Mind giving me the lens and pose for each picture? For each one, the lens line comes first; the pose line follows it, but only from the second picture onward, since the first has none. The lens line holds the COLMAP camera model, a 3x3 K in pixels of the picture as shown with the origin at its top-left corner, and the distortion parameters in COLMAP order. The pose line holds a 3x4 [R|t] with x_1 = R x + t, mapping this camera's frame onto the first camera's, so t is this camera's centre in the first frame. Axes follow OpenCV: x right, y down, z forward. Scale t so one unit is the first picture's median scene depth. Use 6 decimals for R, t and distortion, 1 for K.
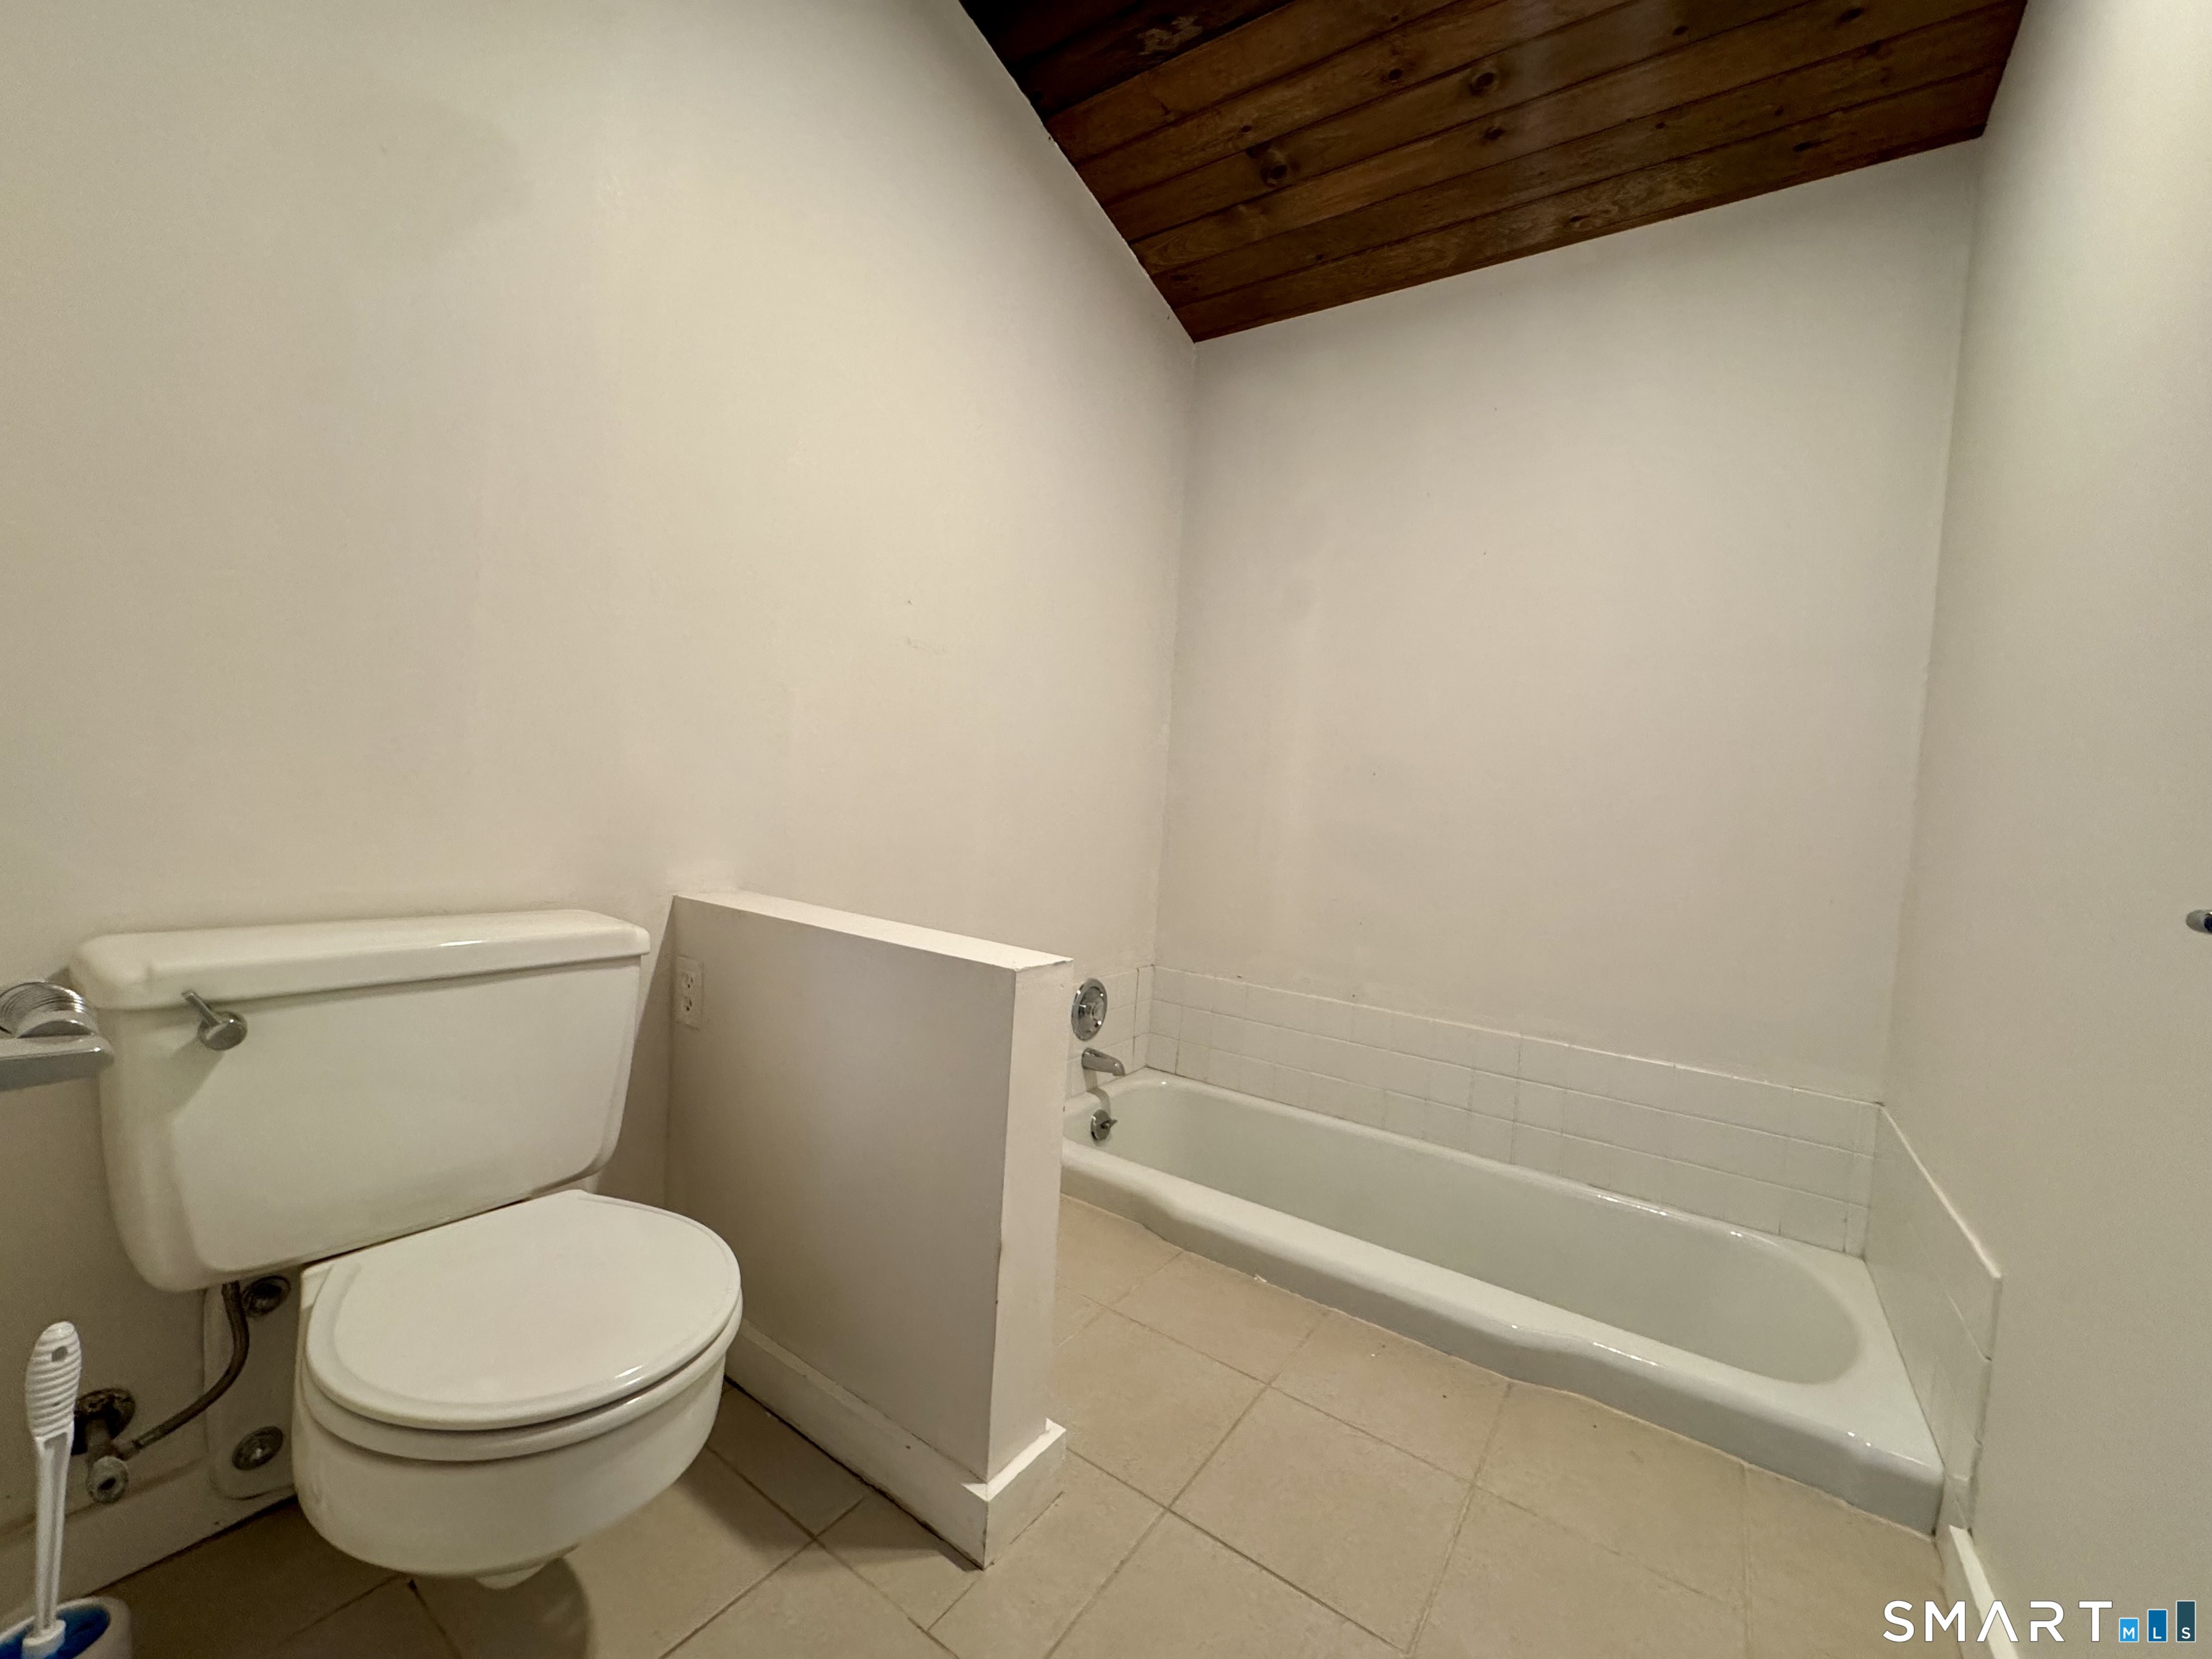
lens RADIAL K [[878.2, 0, 1109.2], [0, 878.2, 830.2], [0, 0, 1]] dist [-0.002595, 0.000813]
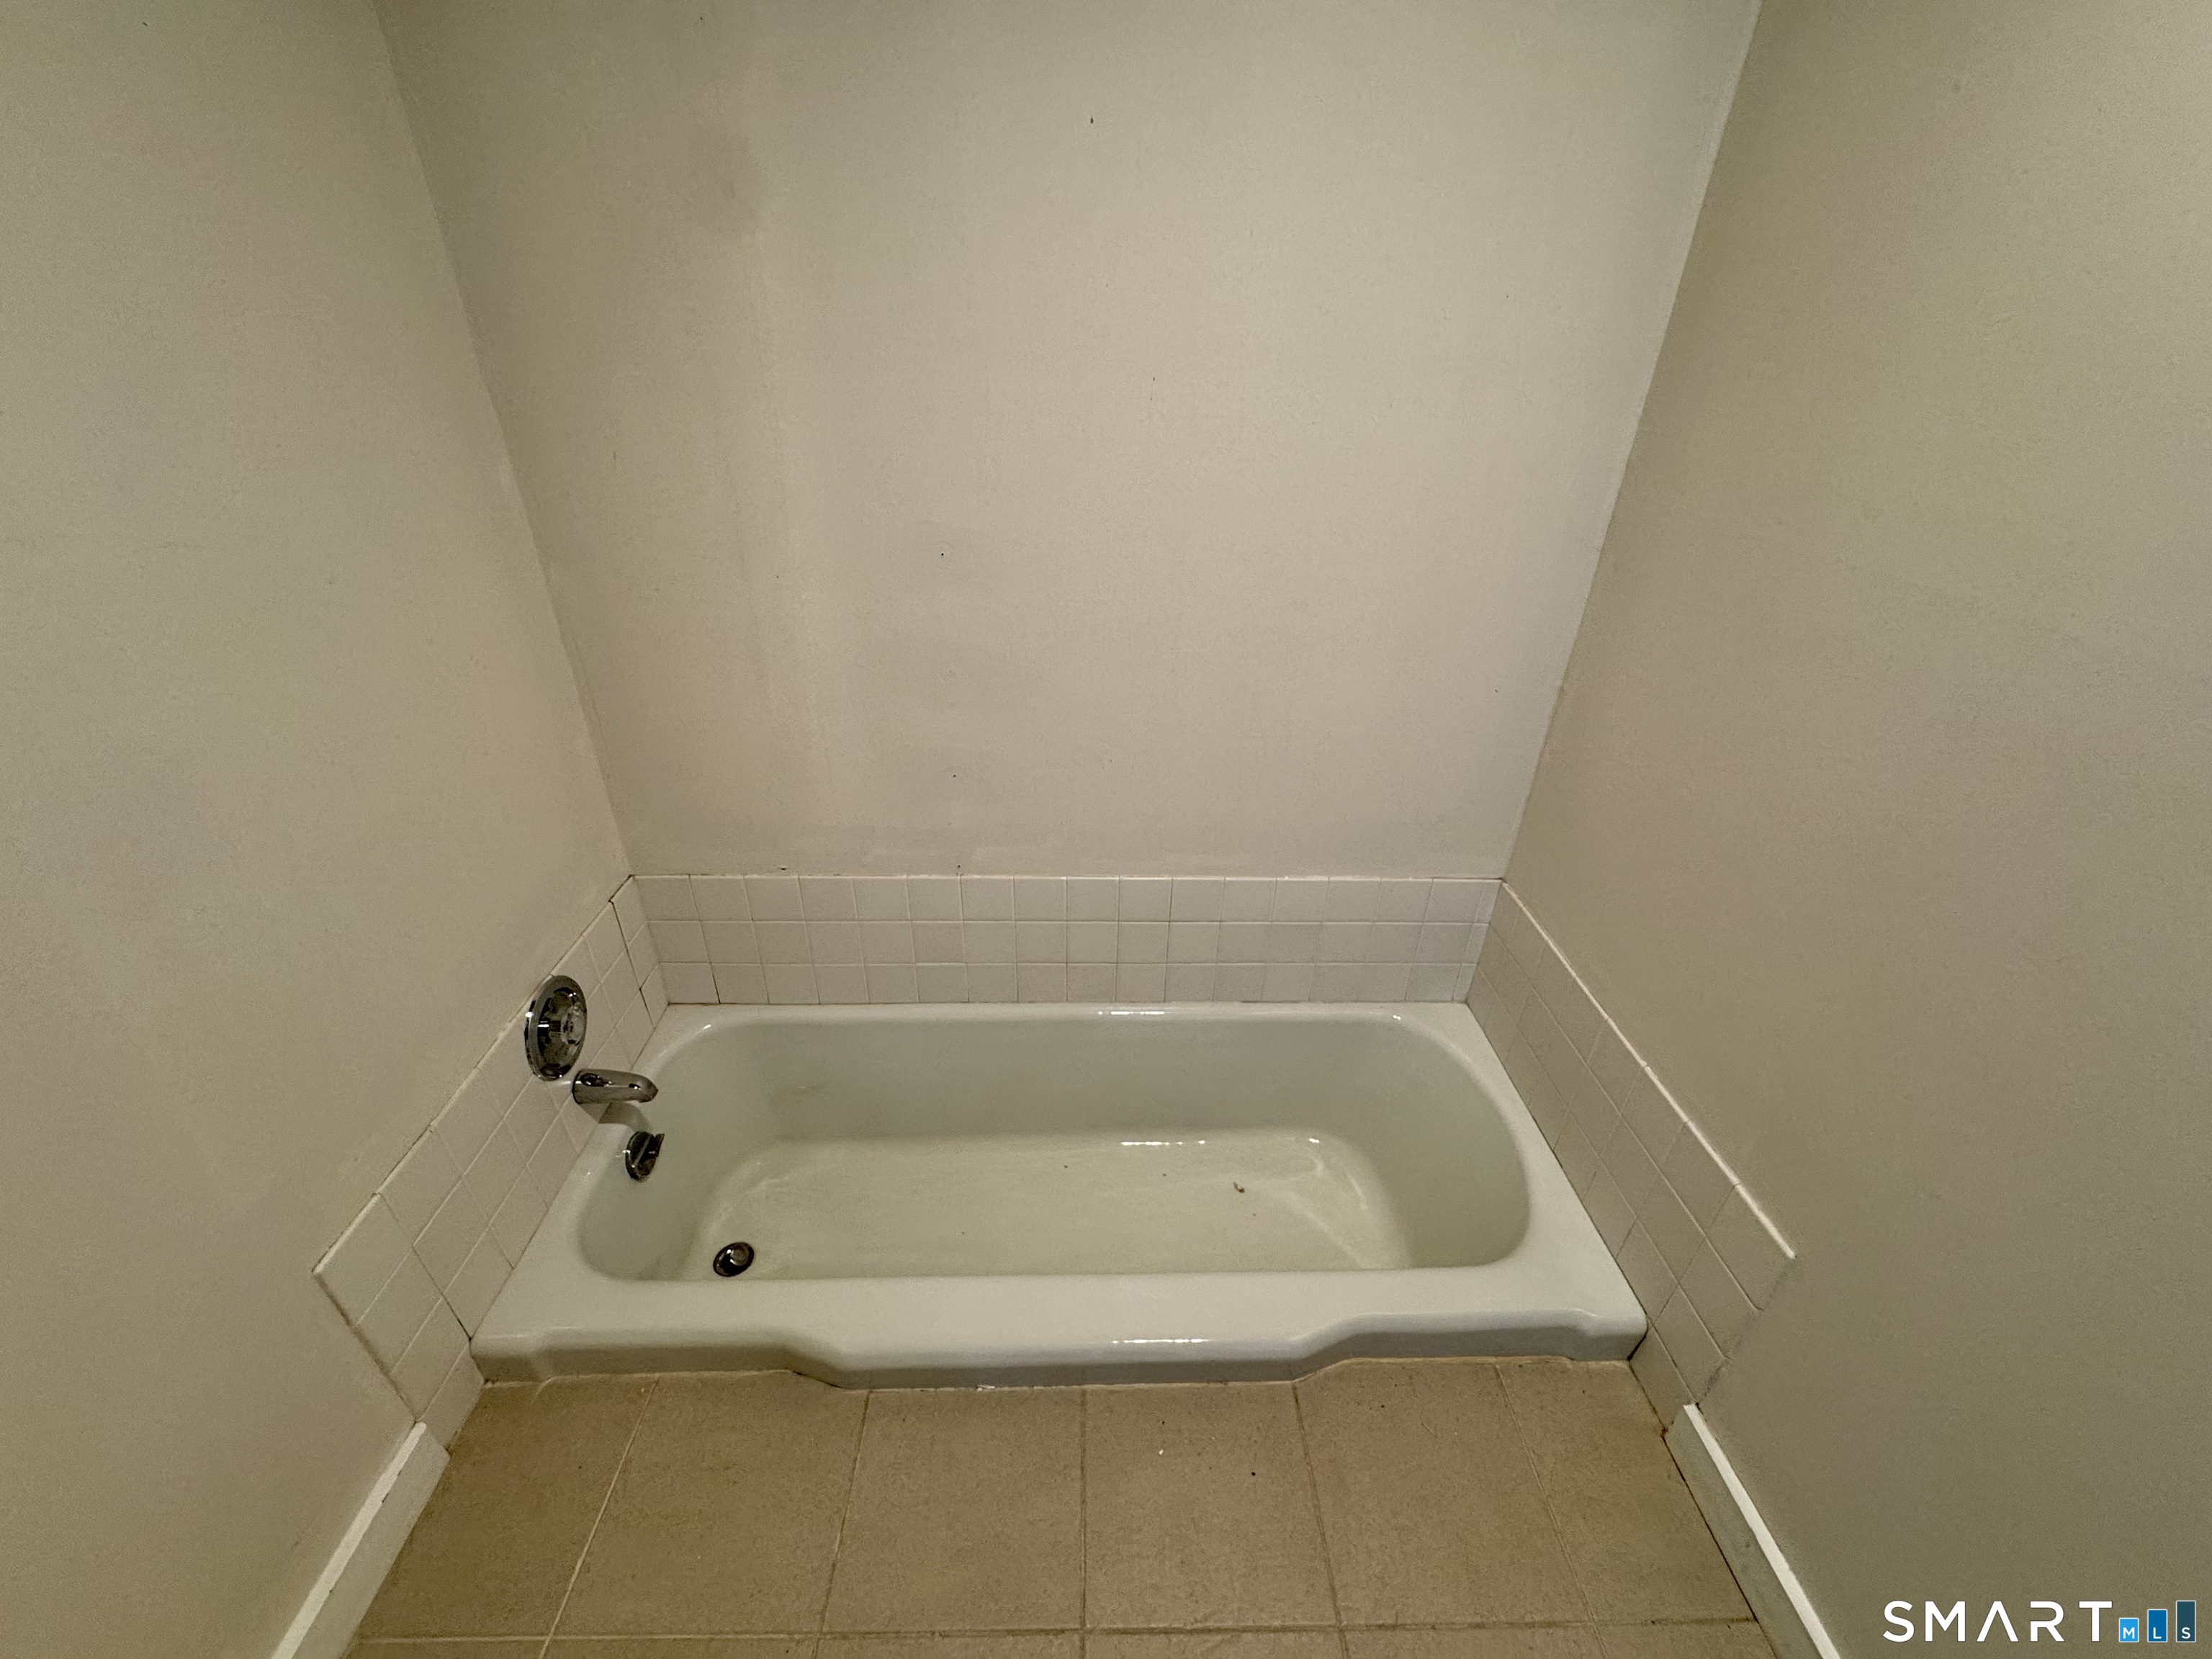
lens RADIAL K [[878.2, 0, 1109.2], [0, 878.2, 830.2], [0, 0, 1]] dist [-0.002595, 0.000813]
pose [[0.809666, -0.332896, 0.483344, 0.052836], [0.053605, 0.862072, 0.503943, -0.263548], [-0.584438, -0.382116, 0.715835, 0.568268]]
